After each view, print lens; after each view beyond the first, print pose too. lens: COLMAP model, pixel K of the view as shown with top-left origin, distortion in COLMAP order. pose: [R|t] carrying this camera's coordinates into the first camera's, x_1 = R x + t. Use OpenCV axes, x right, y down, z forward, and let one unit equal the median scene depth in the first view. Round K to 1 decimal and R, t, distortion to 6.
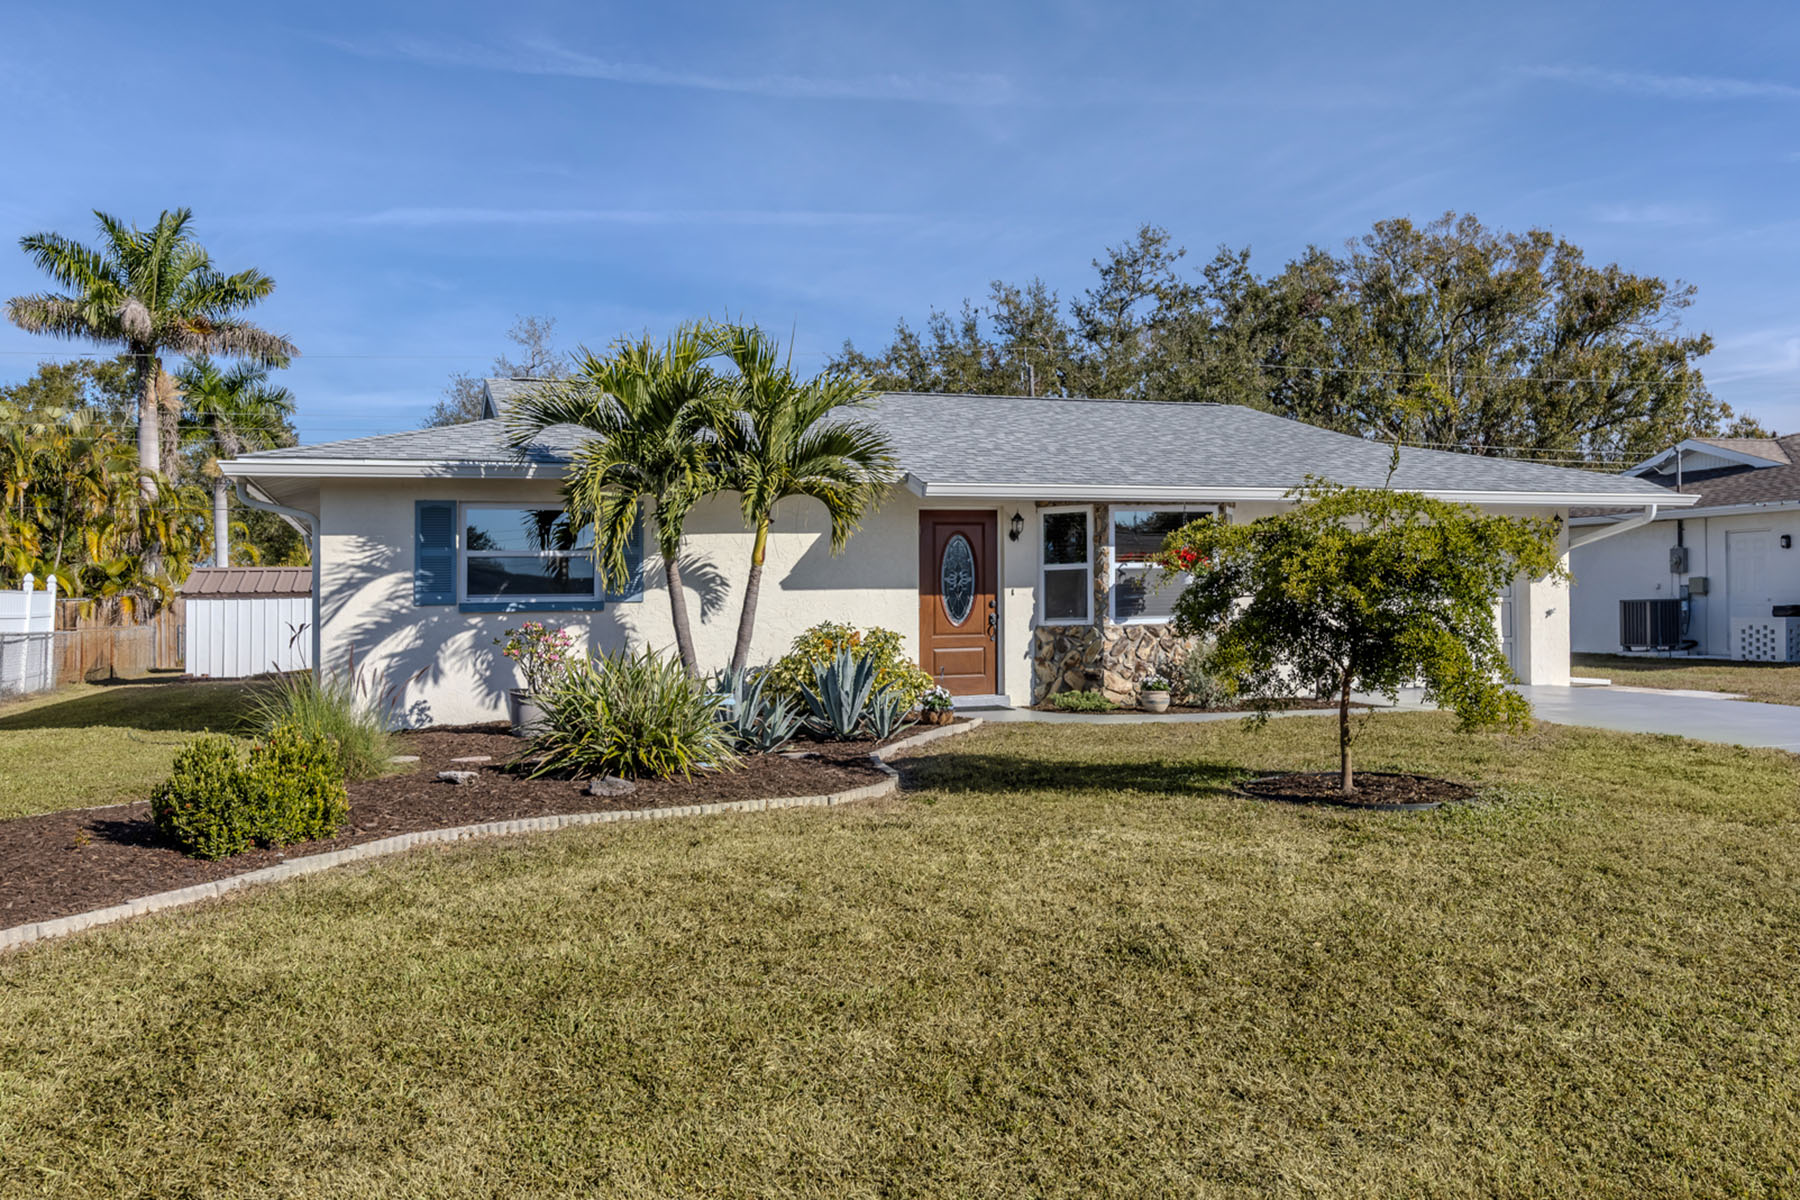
lens RADIAL K [[1850.8, 0, 899.2], [0, 1850.8, 598.5], [0, 0, 1]] dist [0.004358, -0.001262]
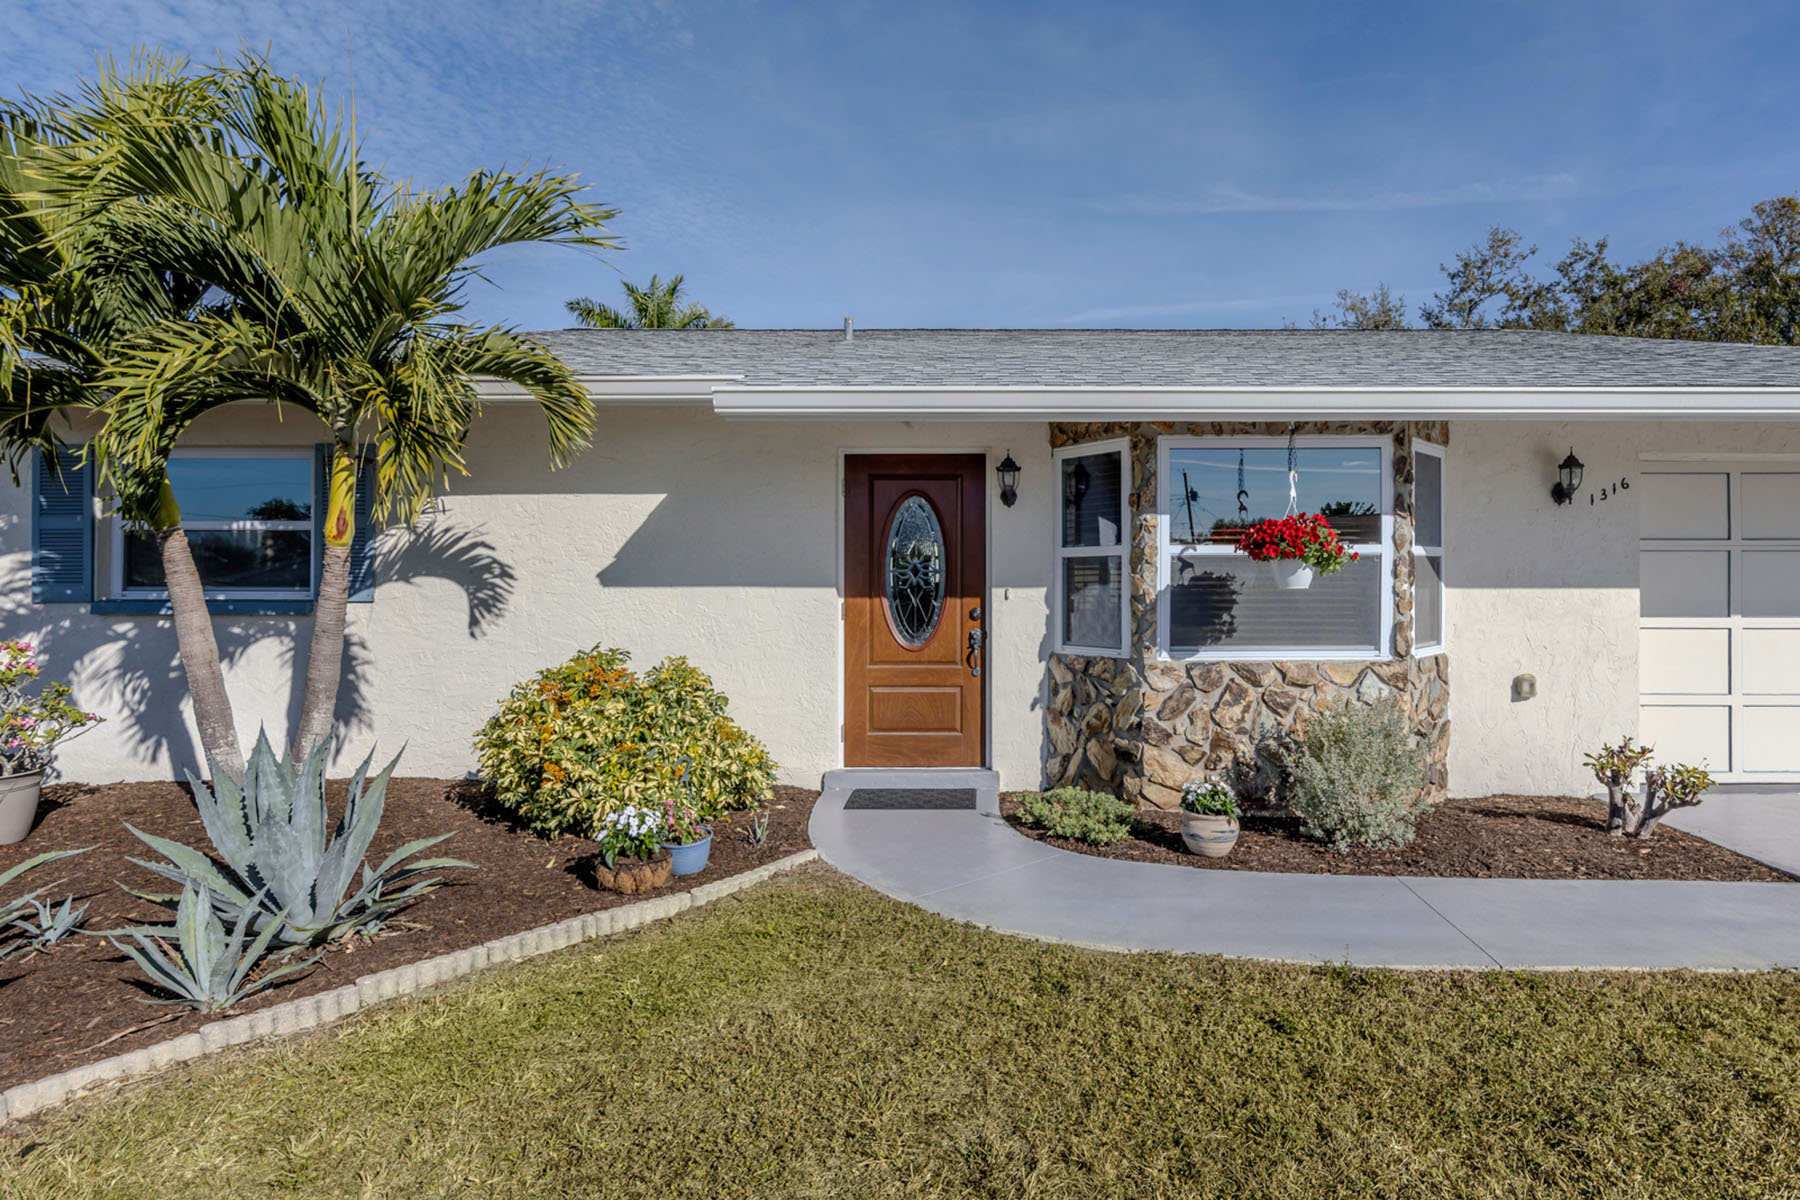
lens RADIAL K [[1104.0, 0, 954.8], [0, 1104.0, 556.0], [0, 0, 1]] dist [0.010395, 0.001103]
pose [[0.932181, 0.009065, -0.361880, 0.171484], [-0.012008, 0.999911, -0.005885, -0.013273], [0.361794, 0.009832, 0.932206, 0.671327]]
